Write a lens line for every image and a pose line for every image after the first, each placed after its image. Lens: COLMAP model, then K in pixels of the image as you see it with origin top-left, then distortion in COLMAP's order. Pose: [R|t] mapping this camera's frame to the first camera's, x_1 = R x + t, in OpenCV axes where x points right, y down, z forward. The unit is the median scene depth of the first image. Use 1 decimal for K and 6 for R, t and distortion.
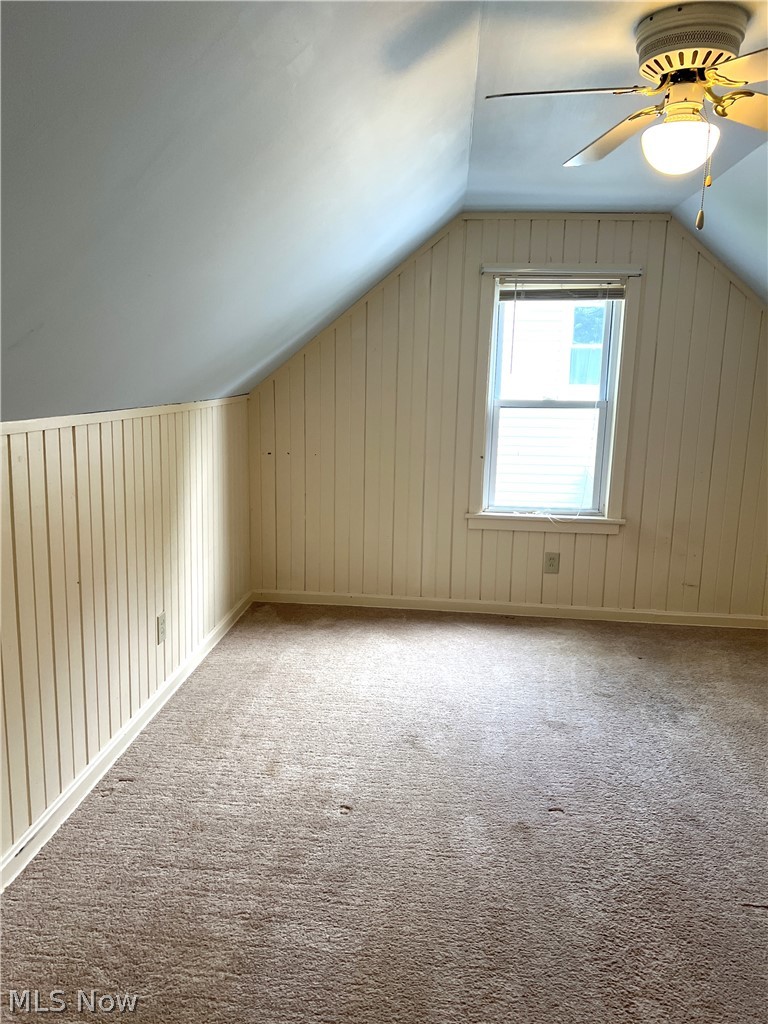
lens RADIAL K [[761.6, 0, 377.4], [0, 761.6, 514.3], [0, 0, 1]] dist [0.030432, -0.038156]
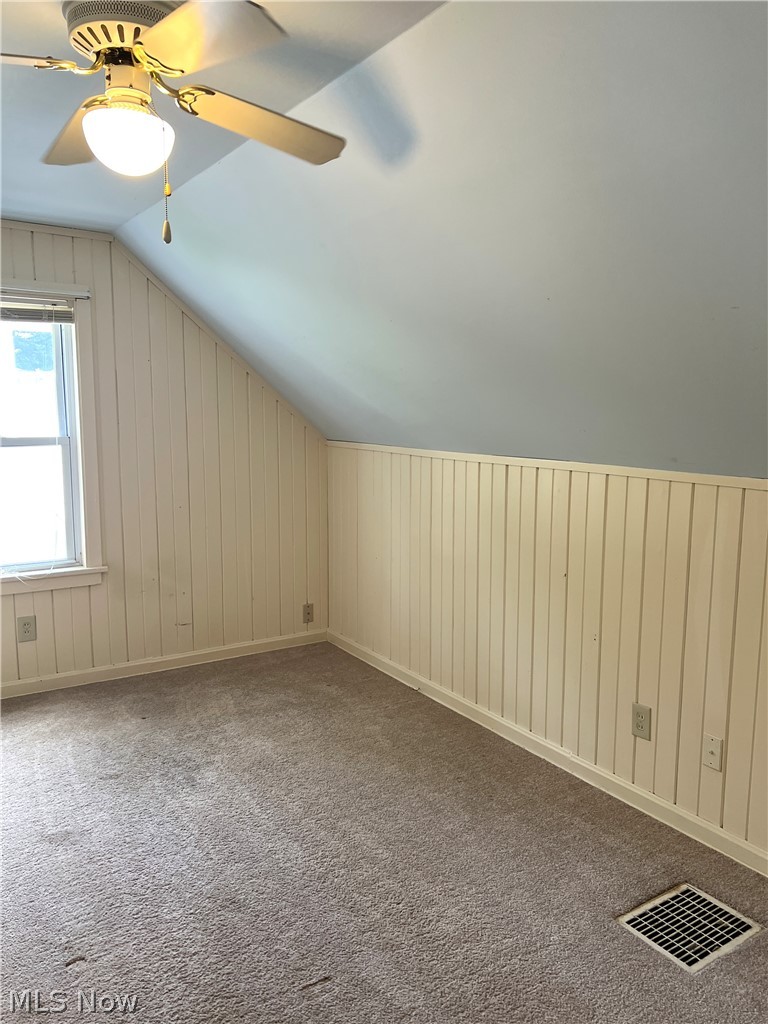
lens RADIAL K [[761.6, 0, 376.0], [0, 761.6, 515.6], [0, 0, 1]] dist [0.030432, -0.038156]
pose [[0.778715, -0.102810, 0.618896, 0.022277], [0.123517, 0.992298, 0.009425, -0.025087], [-0.615098, 0.069105, 0.785416, 0.105116]]
